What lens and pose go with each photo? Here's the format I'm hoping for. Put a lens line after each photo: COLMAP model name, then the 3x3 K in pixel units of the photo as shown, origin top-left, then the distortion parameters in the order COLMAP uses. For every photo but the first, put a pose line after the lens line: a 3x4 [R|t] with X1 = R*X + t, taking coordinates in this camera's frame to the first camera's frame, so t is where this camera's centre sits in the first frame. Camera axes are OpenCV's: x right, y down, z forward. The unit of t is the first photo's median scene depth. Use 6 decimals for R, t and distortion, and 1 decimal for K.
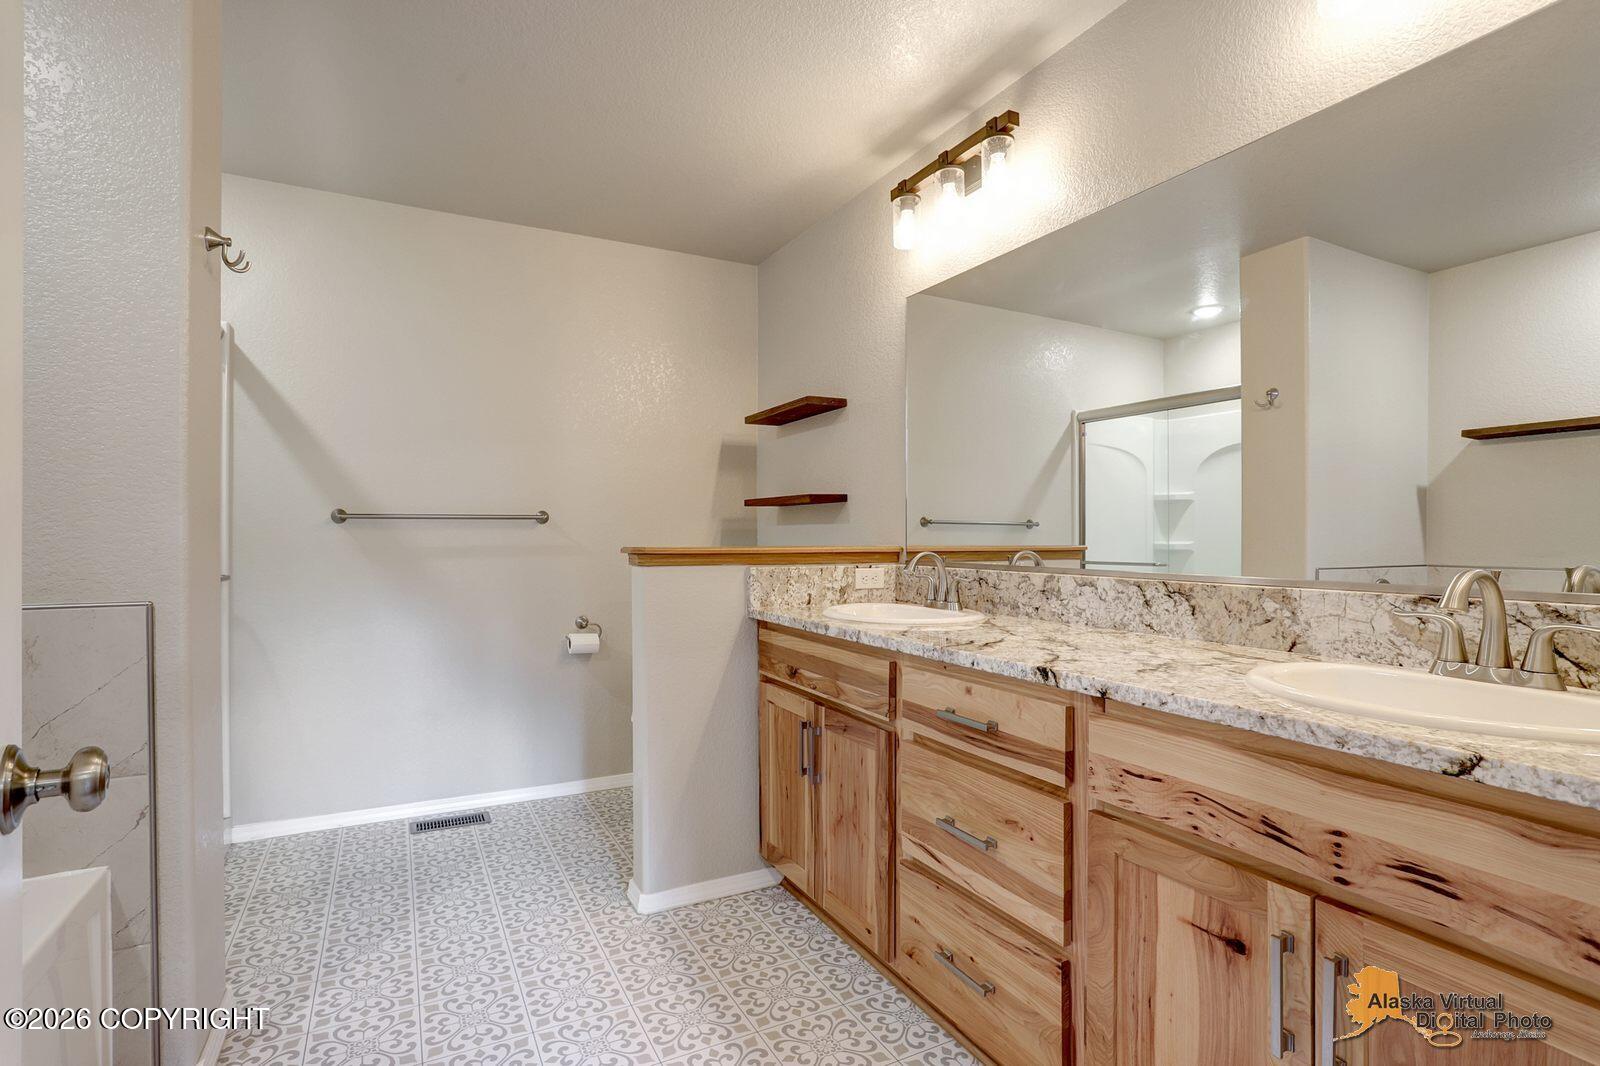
lens RADIAL K [[770.7, 0, 796.6], [0, 770.7, 530.3], [0, 0, 1]] dist [-0.025719, 0.000327]
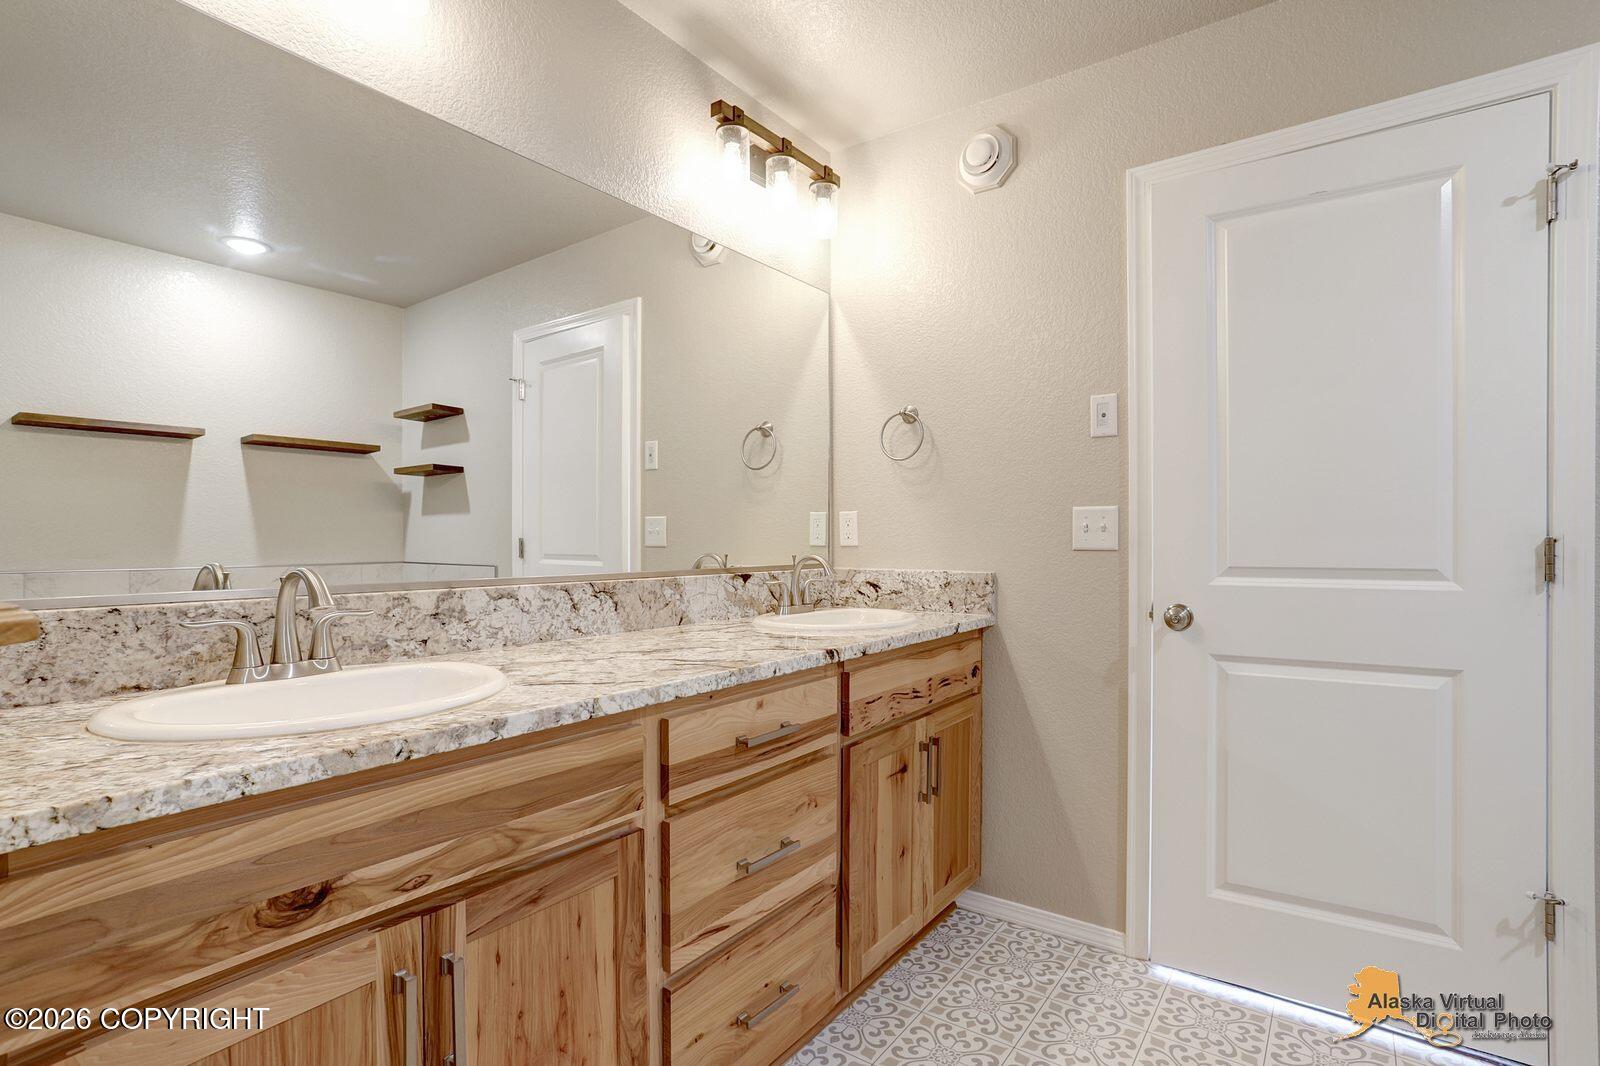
lens RADIAL K [[770.7, 0, 793.3], [0, 770.7, 541.9], [0, 0, 1]] dist [-0.025719, 0.000327]
pose [[-0.428488, -0.004575, 0.903536, -0.583052], [-0.006611, 0.999976, 0.001928, 0.010036], [-0.903523, -0.005147, -0.428508, 1.263163]]
